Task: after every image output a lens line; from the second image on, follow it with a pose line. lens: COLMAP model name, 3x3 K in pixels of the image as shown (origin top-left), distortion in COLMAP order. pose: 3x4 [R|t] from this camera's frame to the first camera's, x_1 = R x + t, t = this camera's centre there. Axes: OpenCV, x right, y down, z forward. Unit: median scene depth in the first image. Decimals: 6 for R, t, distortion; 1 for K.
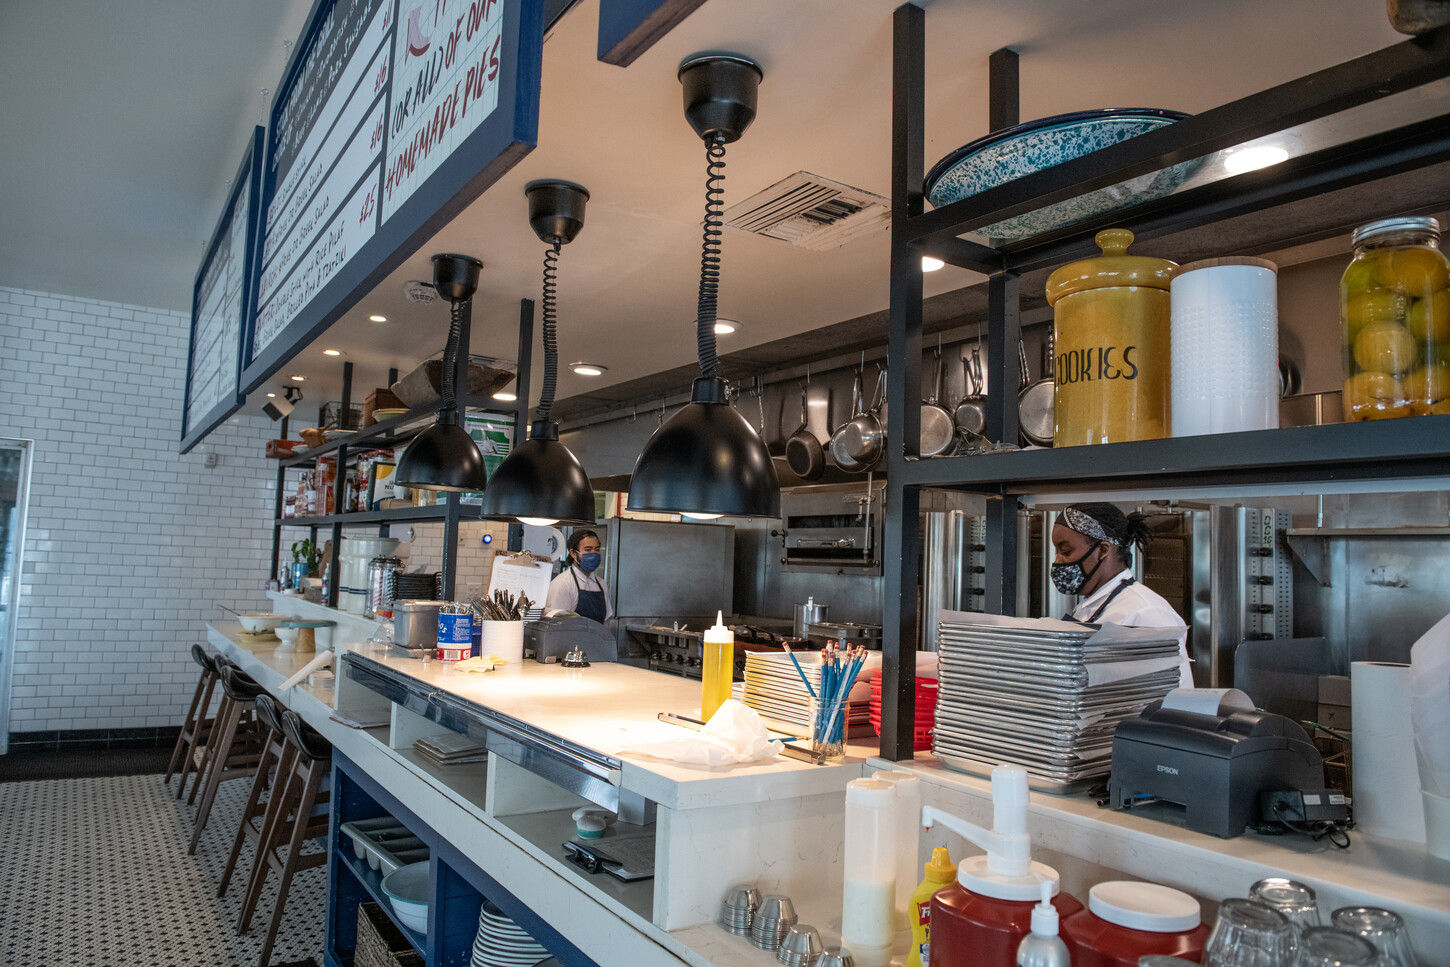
lens RADIAL K [[993.8, 0, 729.3], [0, 993.8, 485.7], [0, 0, 1]] dist [-0.050468, -0.003509]
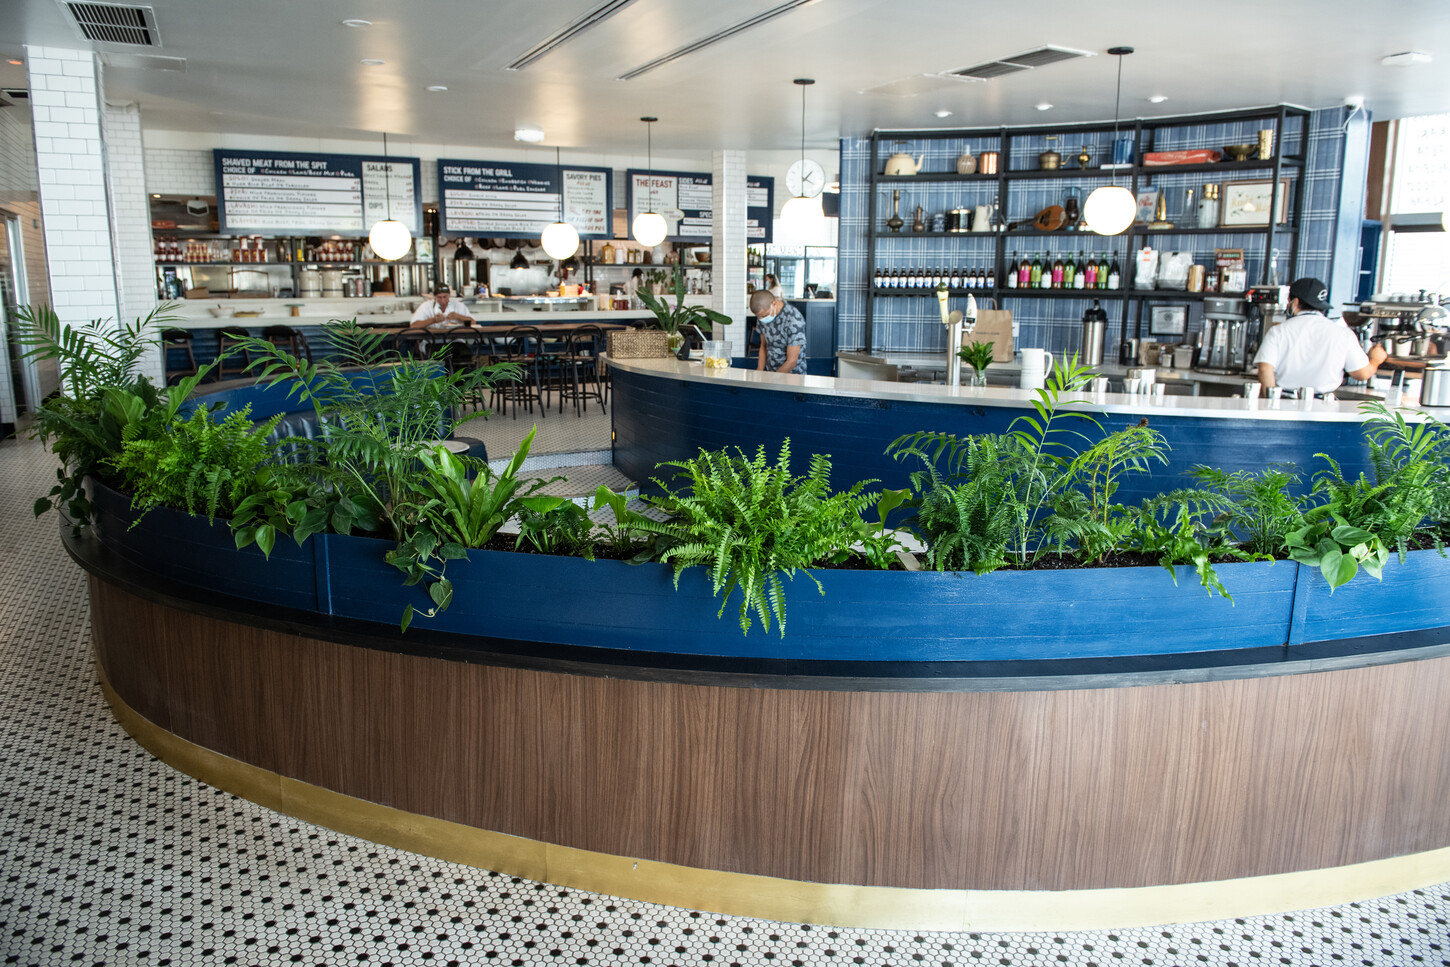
lens RADIAL K [[993.8, 0, 722.8], [0, 993.8, 481.2], [0, 0, 1]] dist [-0.050468, -0.003509]
pose [[0.106004, -0.231656, 0.967005, -3.724895], [-0.078276, 0.967522, 0.240360, -0.152601], [-0.991280, -0.101172, 0.084428, -0.509112]]
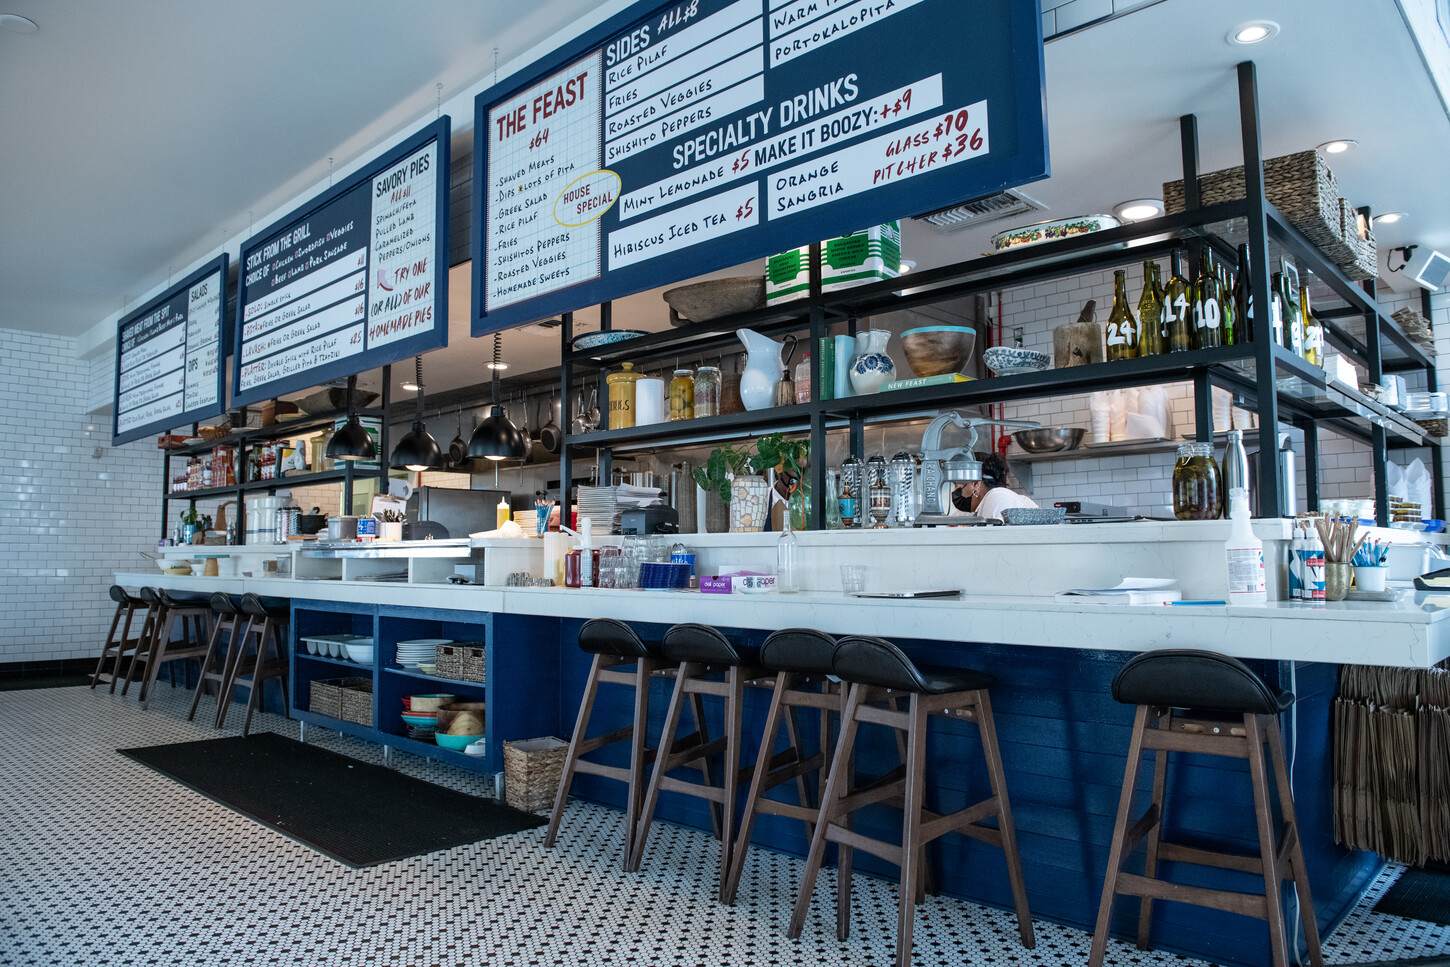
lens RADIAL K [[993.8, 0, 723.2], [0, 993.8, 478.2], [0, 0, 1]] dist [-0.050468, -0.003509]
pose [[0.976642, -0.024311, 0.213491, -0.000423], [0.023564, 0.999704, 0.006044, 0.038233], [-0.213575, -0.000872, 0.976926, -0.811541]]
